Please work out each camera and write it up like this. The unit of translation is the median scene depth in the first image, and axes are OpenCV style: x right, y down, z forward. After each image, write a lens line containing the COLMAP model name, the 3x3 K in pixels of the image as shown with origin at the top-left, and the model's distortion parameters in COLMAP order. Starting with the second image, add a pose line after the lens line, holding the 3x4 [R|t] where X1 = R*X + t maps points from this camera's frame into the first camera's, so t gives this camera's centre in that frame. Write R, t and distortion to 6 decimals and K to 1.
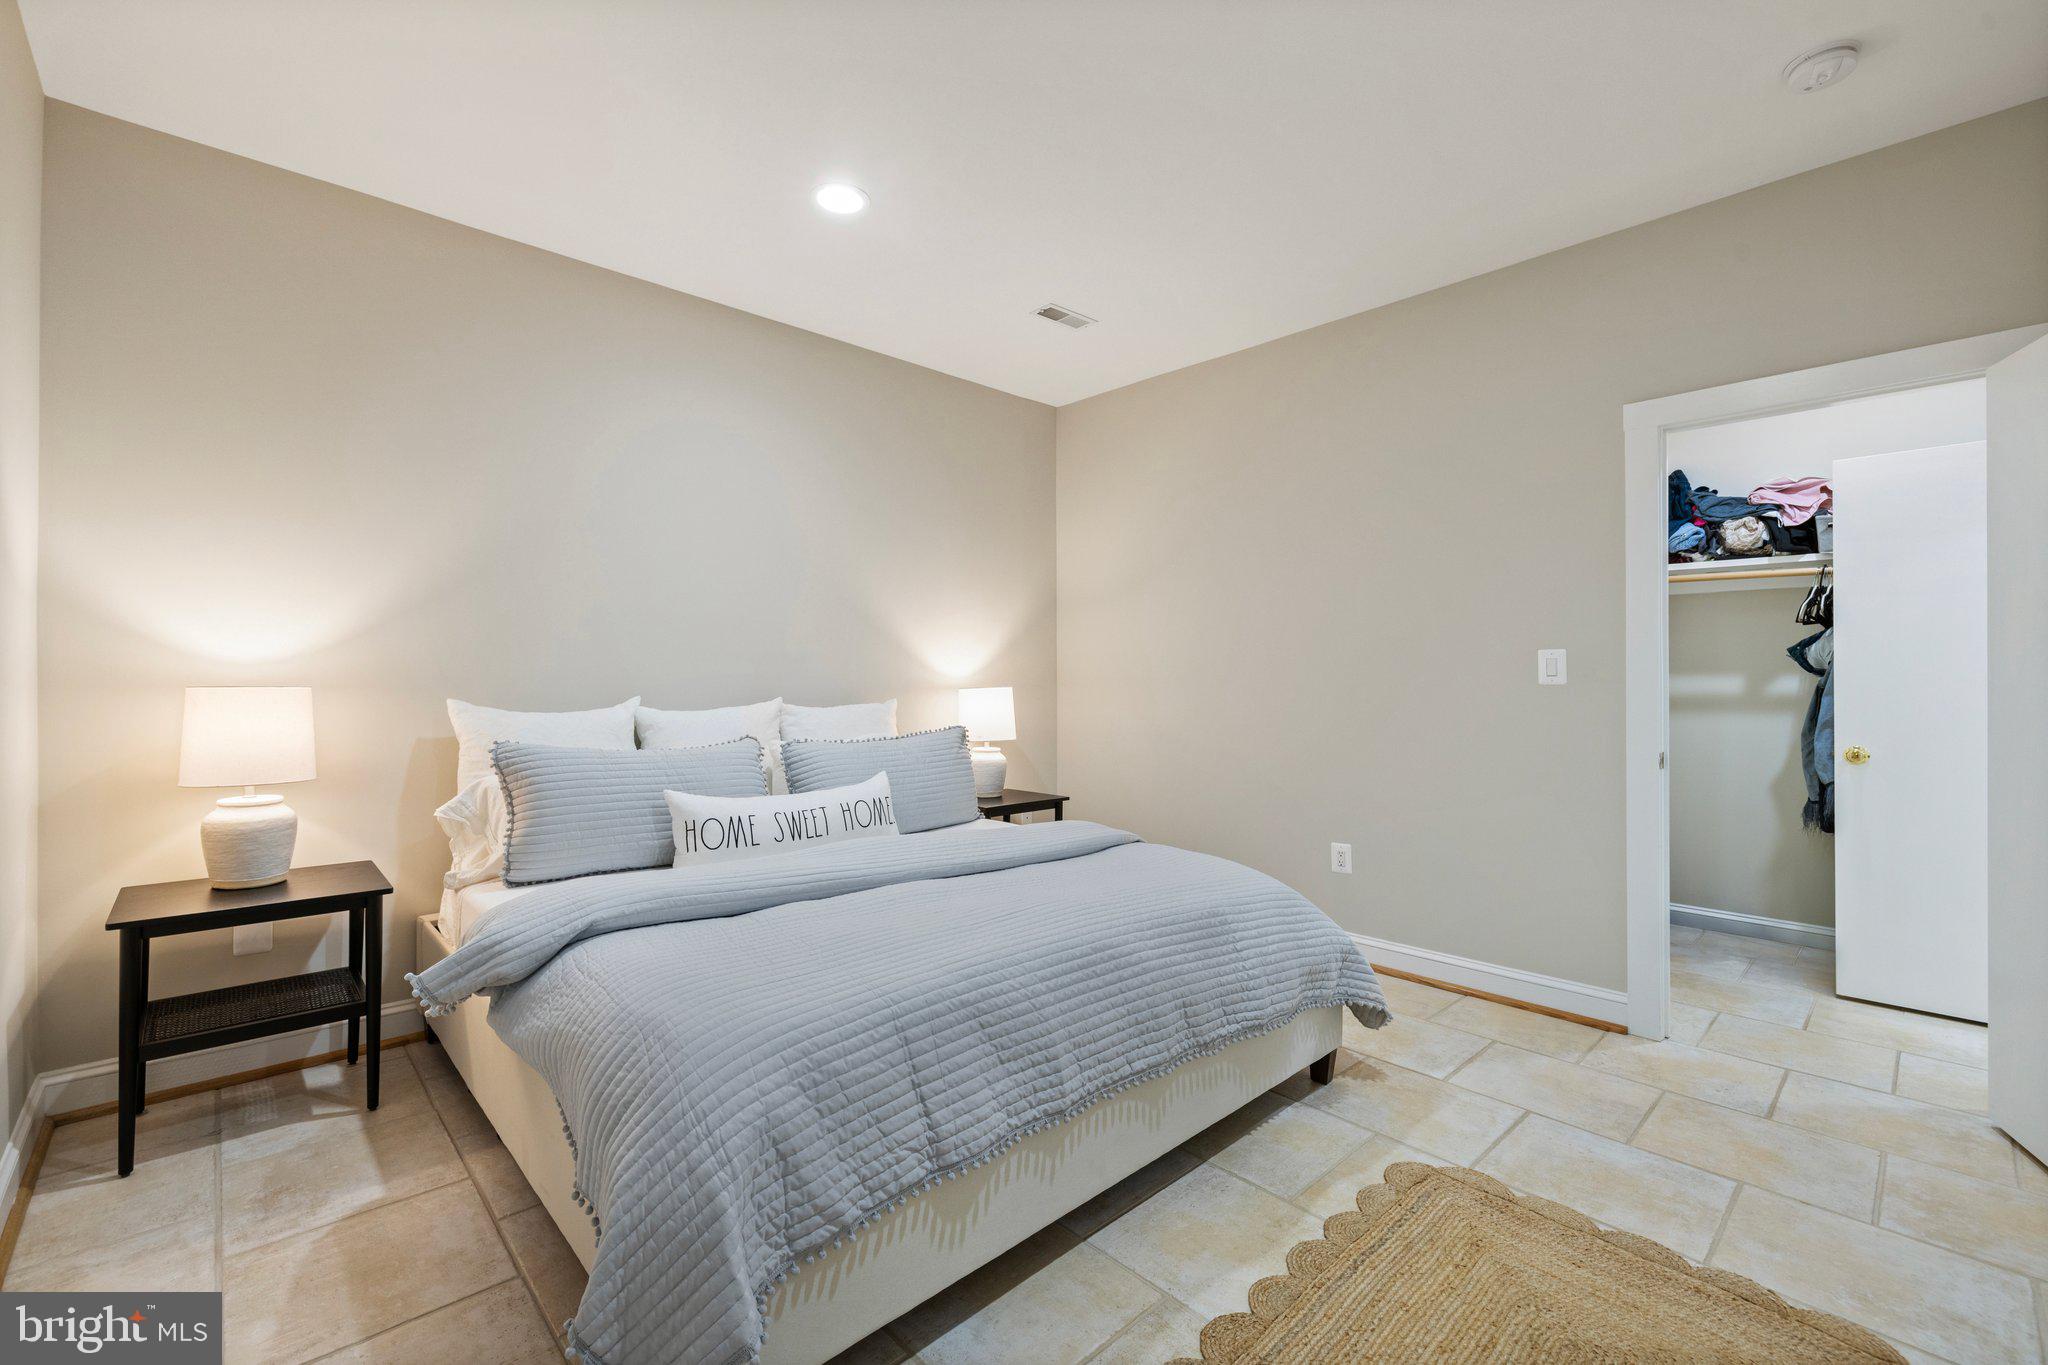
lens RADIAL K [[860.1, 0, 977.2], [0, 860.1, 678.5], [0, 0, 1]] dist [-0.018619, -0.000105]
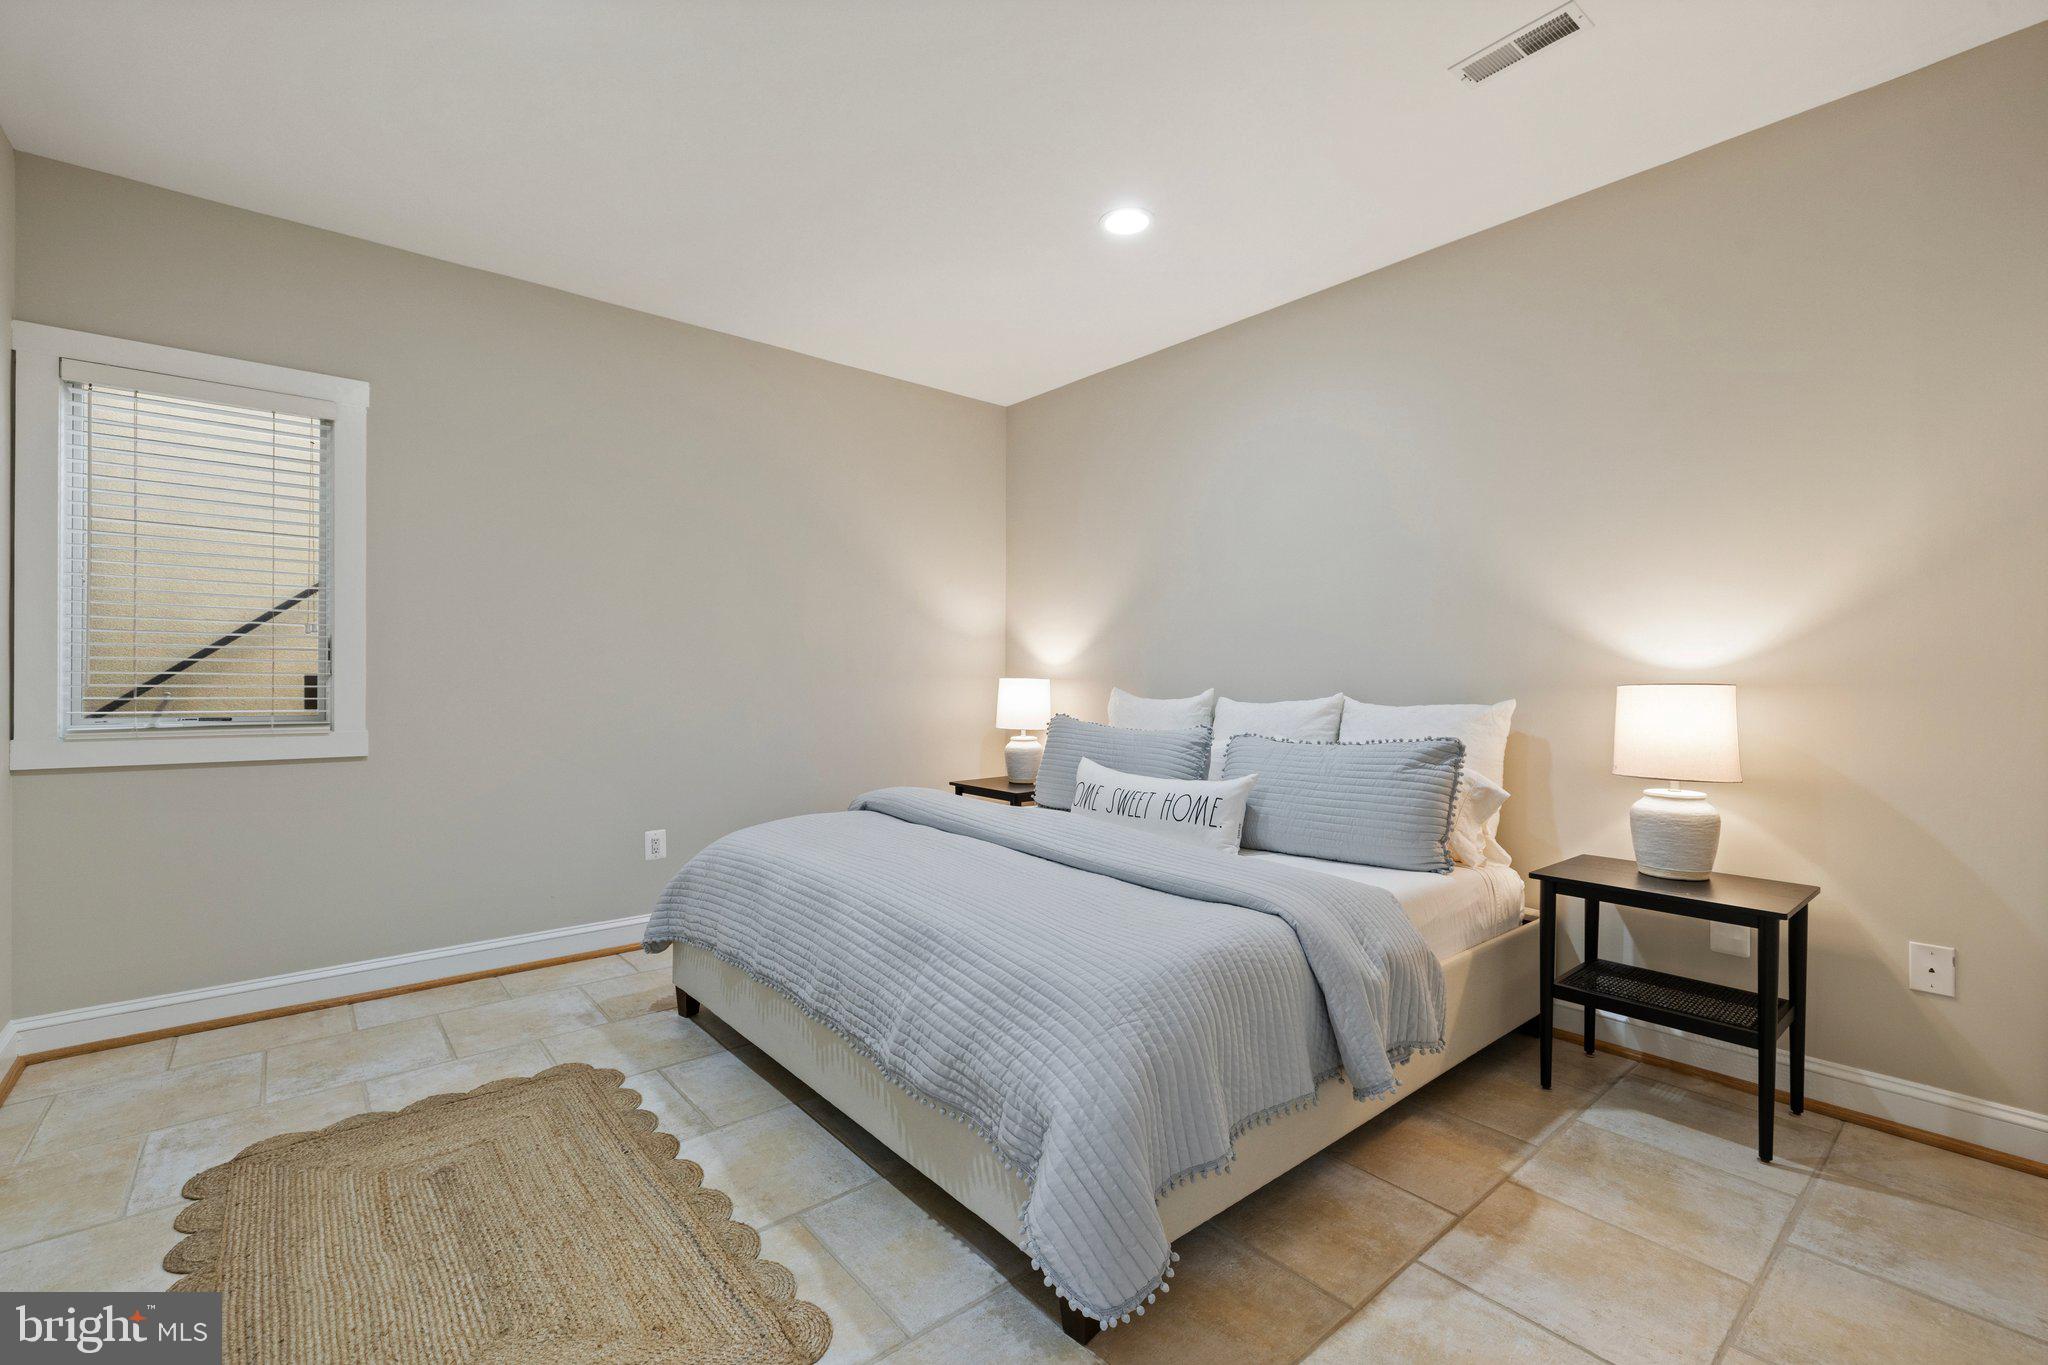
lens RADIAL K [[880.6, 0, 1003.4], [0, 880.6, 672.5], [0, 0, 1]] dist [0.000989, 0.000121]
pose [[-0.038686, -0.006891, -0.999228, 0.417856], [0.000775, 0.999976, -0.006926, 0.004207], [0.999251, -0.001043, -0.038680, 0.394120]]
